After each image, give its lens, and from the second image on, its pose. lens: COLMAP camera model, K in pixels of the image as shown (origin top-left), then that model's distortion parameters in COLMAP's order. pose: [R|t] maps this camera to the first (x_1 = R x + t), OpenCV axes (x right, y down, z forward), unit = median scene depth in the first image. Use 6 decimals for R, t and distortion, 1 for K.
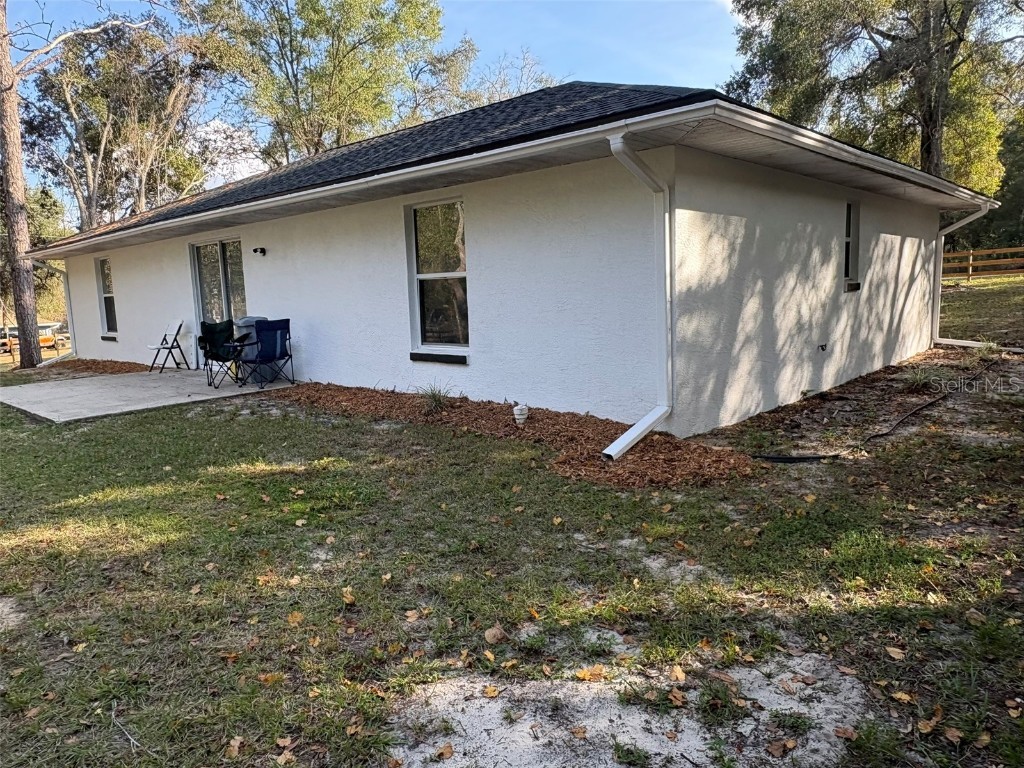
lens RADIAL K [[713.5, 0, 512.5], [0, 713.5, 384.7], [0, 0, 1]] dist [-0.000844, 0.003578]
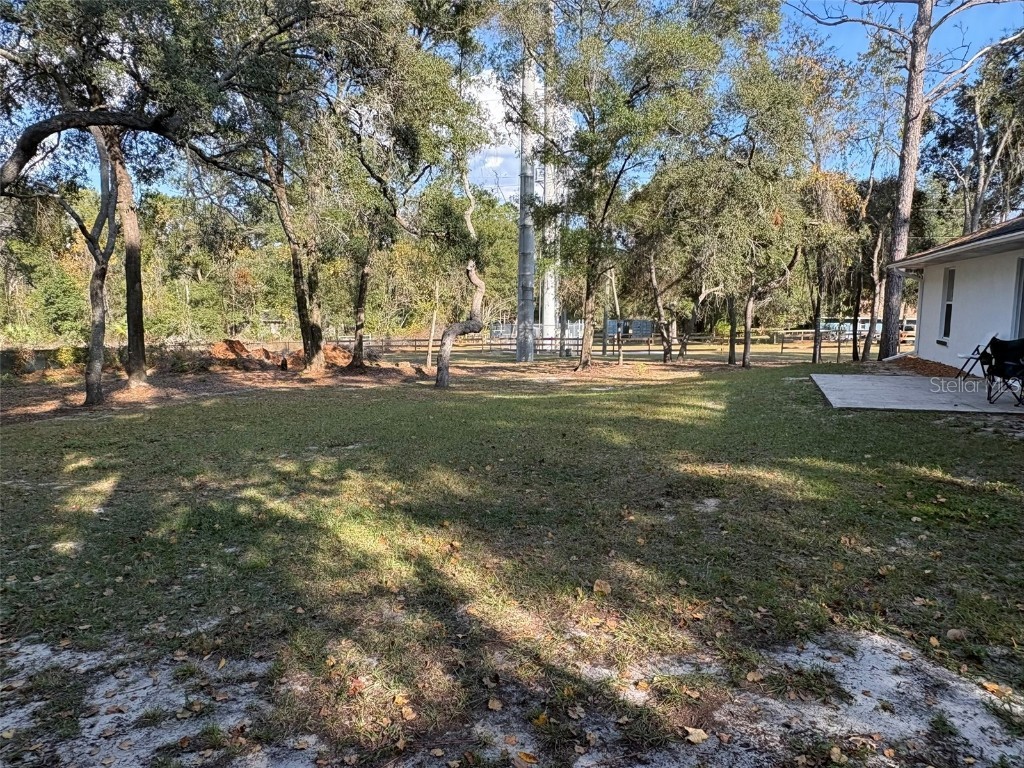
lens RADIAL K [[713.5, 0, 512.2], [0, 713.5, 384.2], [0, 0, 1]] dist [-0.000844, 0.003578]
pose [[0.416562, 0.147760, -0.897019, 0.567384], [-0.139484, 0.985408, 0.097545, -0.067021], [0.898343, 0.084486, 0.431094, -0.193046]]
